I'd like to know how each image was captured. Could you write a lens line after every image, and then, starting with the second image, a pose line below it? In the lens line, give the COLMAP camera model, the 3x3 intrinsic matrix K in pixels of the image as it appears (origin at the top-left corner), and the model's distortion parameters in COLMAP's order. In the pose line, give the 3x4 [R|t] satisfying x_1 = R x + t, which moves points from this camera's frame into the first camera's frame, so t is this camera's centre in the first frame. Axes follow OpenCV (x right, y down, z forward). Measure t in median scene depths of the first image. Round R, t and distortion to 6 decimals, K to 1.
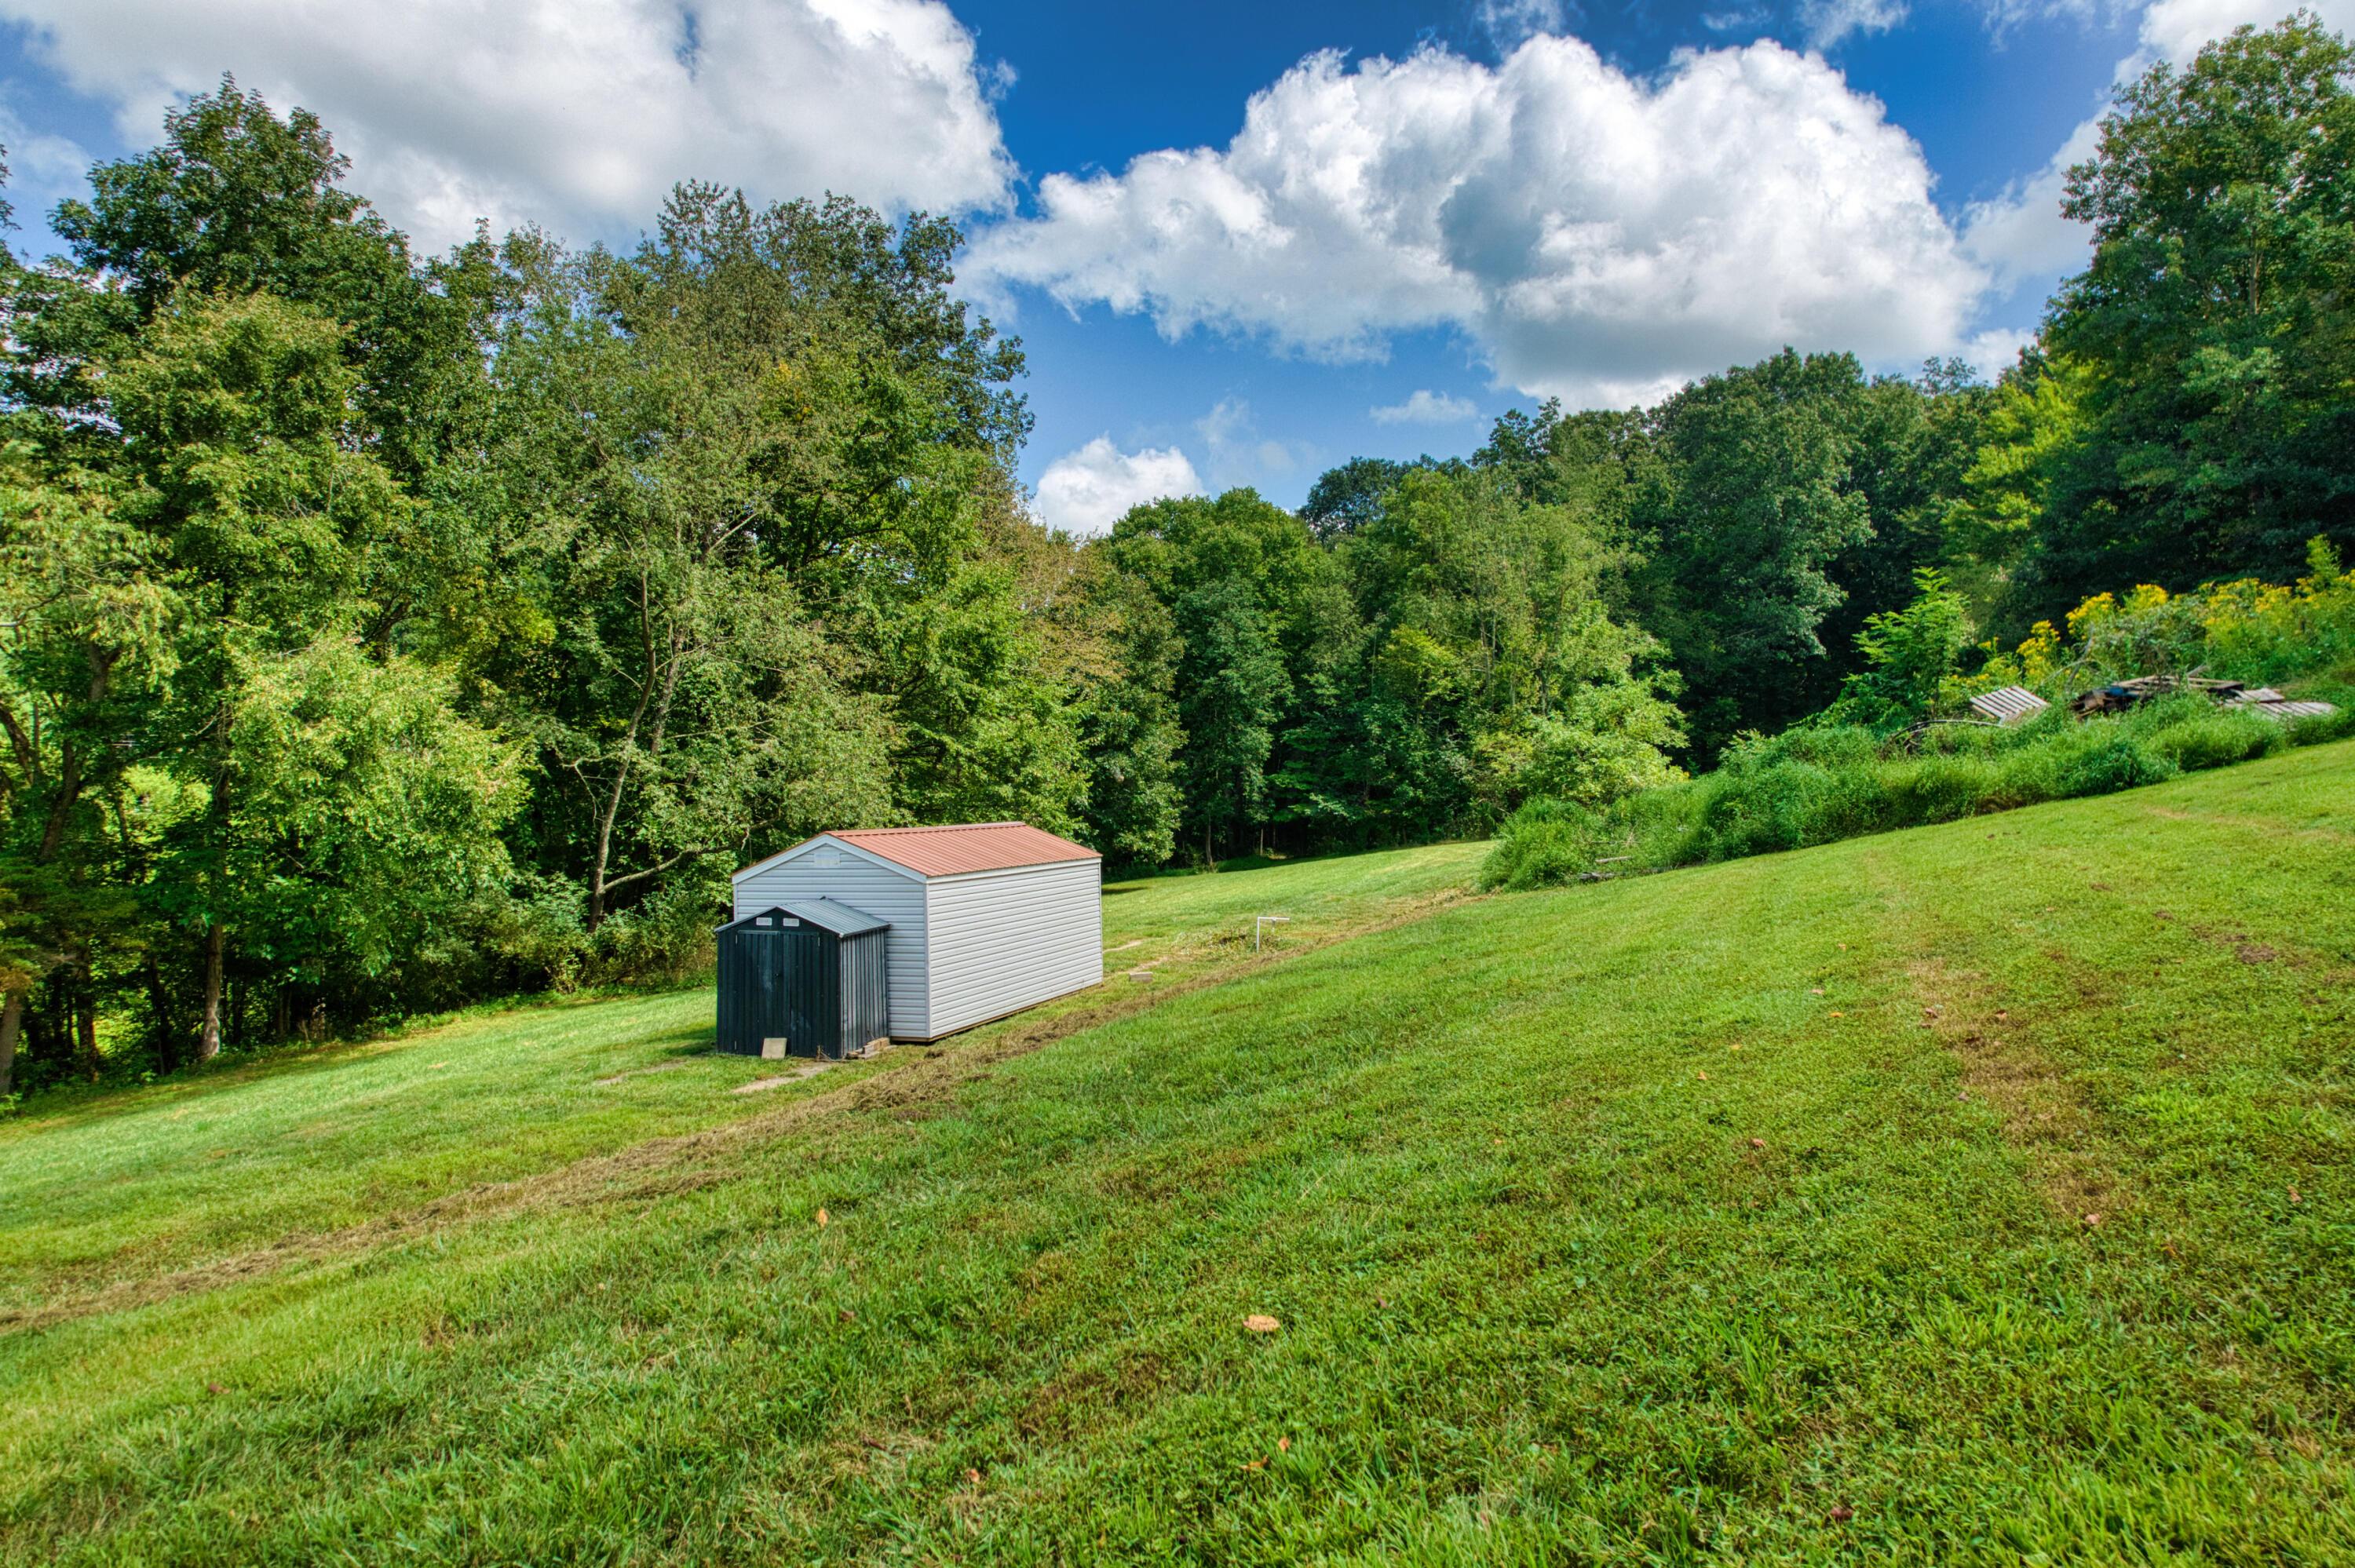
lens RADIAL K [[1491.3, 0, 1192.4], [0, 1491.3, 780.6], [0, 0, 1]] dist [-0.040038, 0.015467]
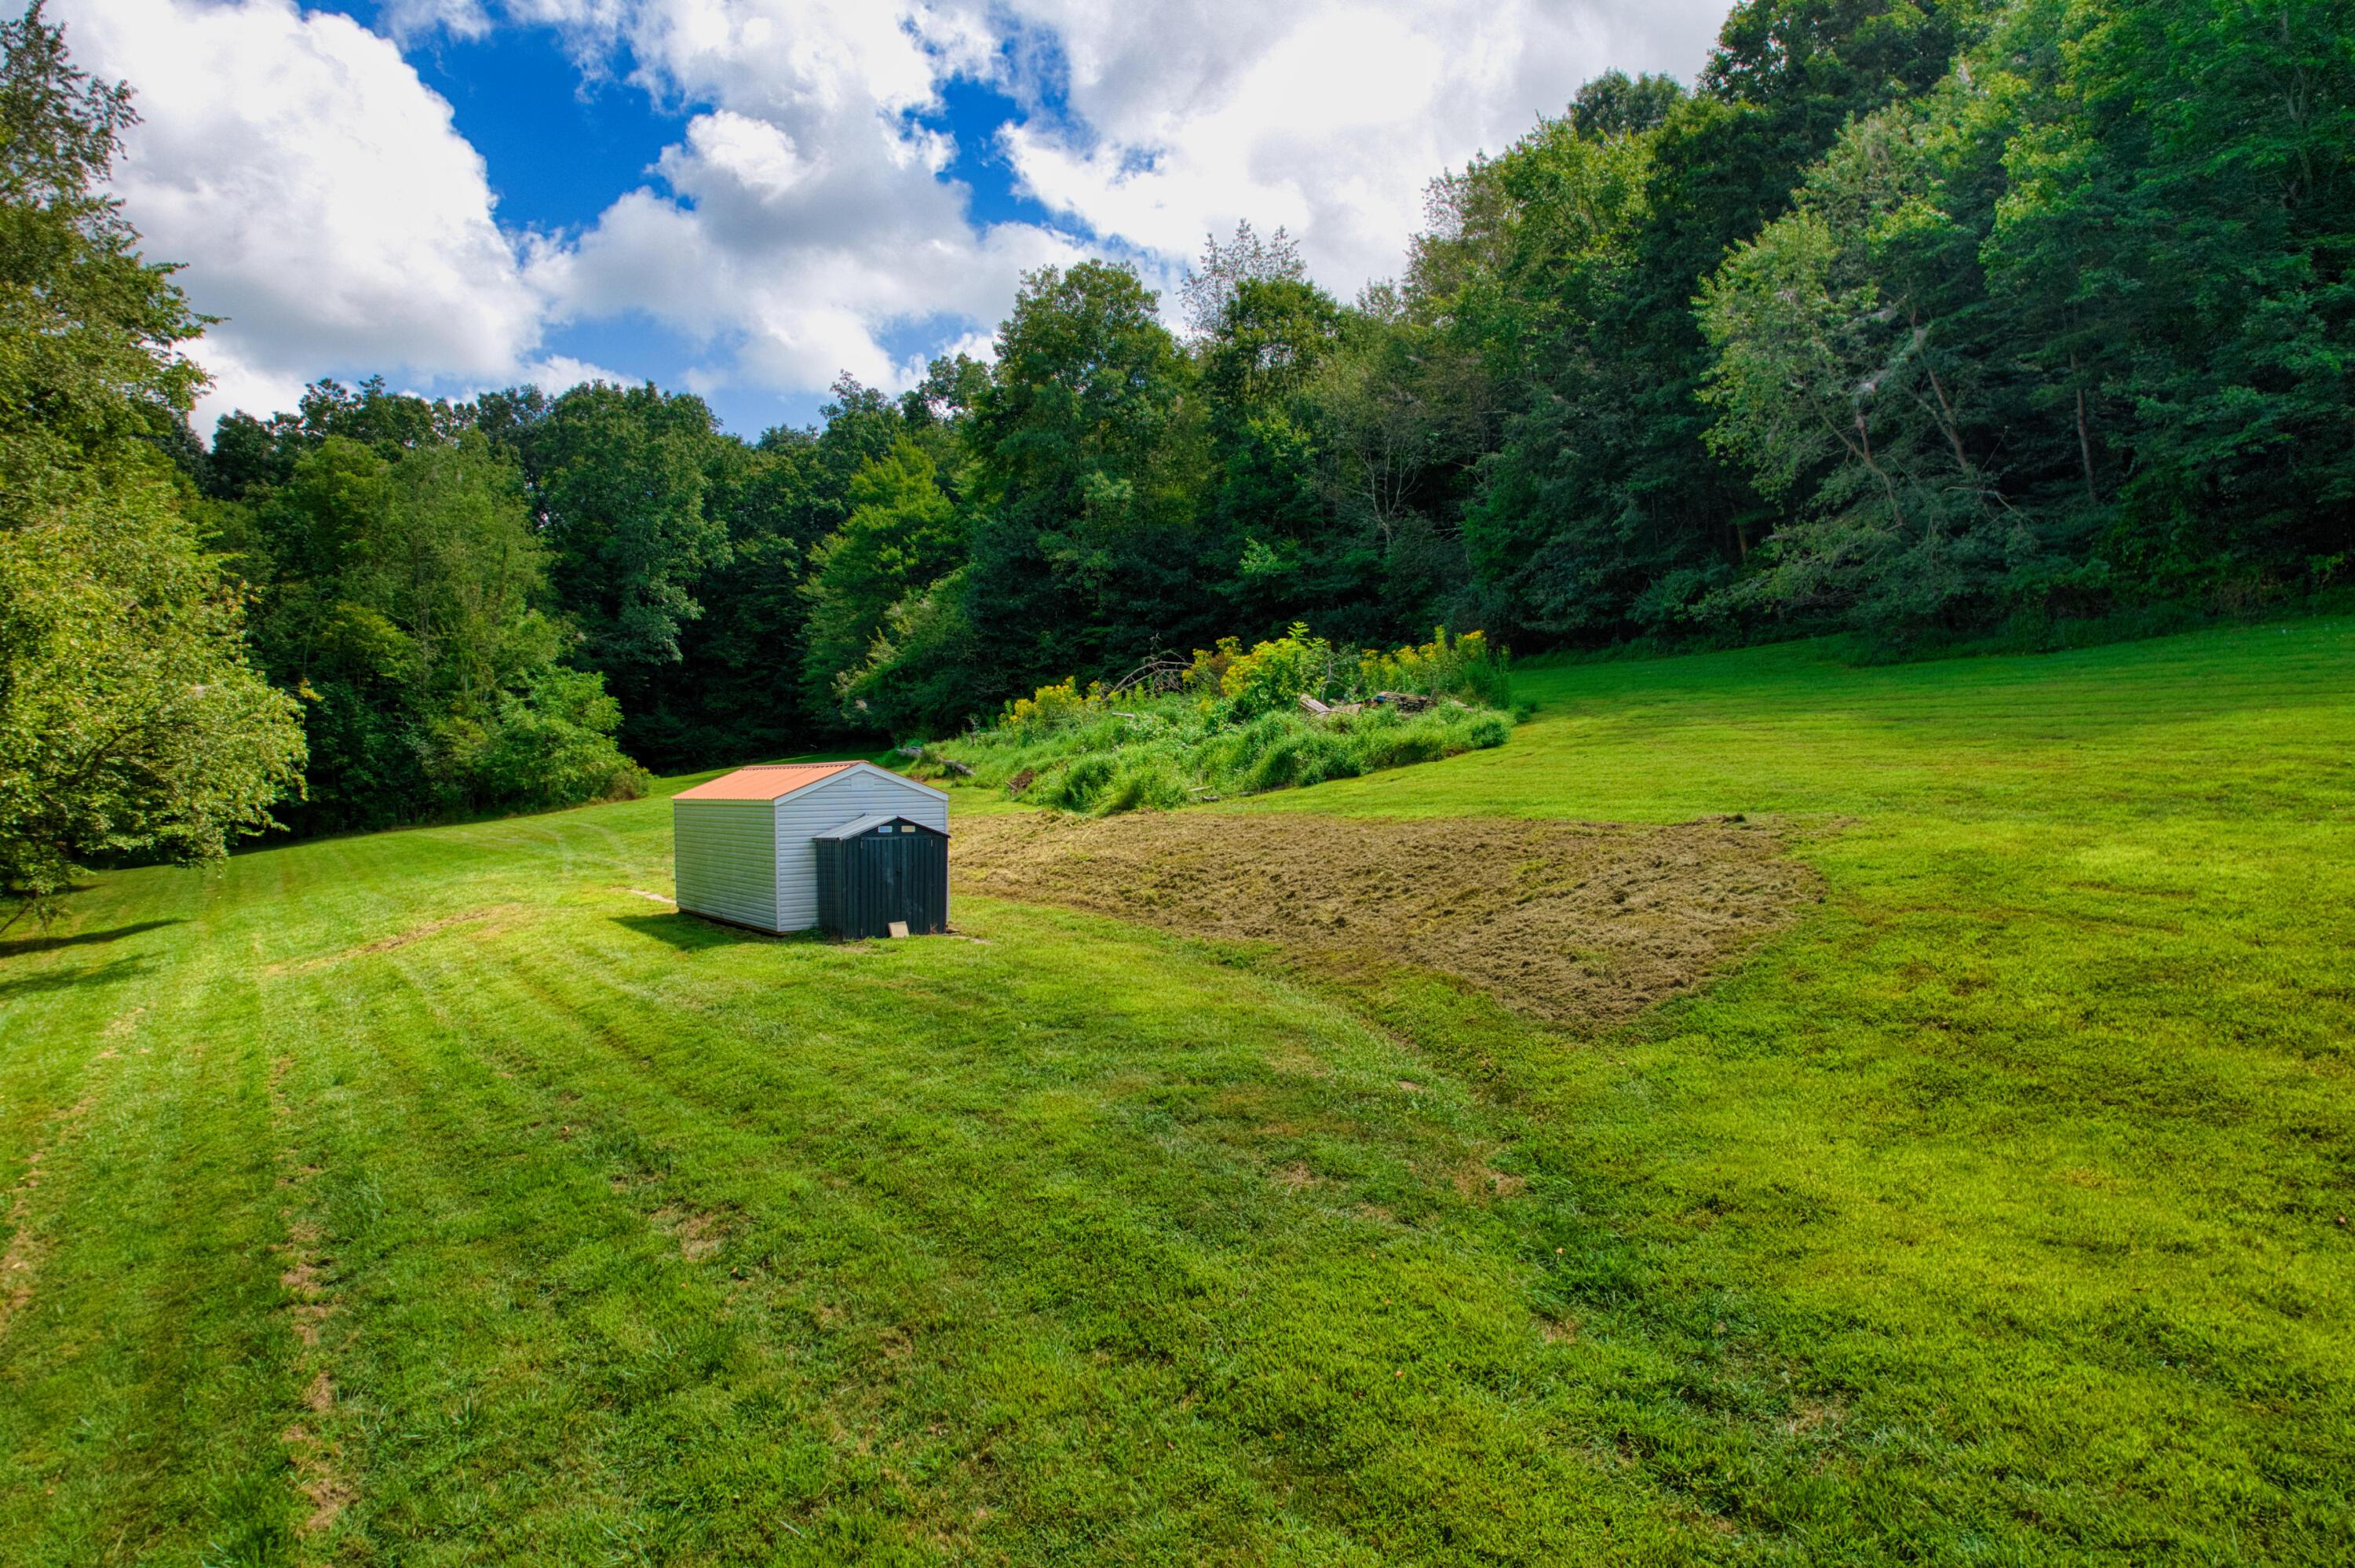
lens RADIAL K [[1491.3, 0, 1166.6], [0, 1491.3, 783.6], [0, 0, 1]] dist [-0.040038, 0.015467]
pose [[0.625312, 0.004666, 0.780361, -0.291410], [-0.001989, 0.999988, -0.004386, 0.016027], [-0.780372, 0.001191, 0.625314, 0.009568]]
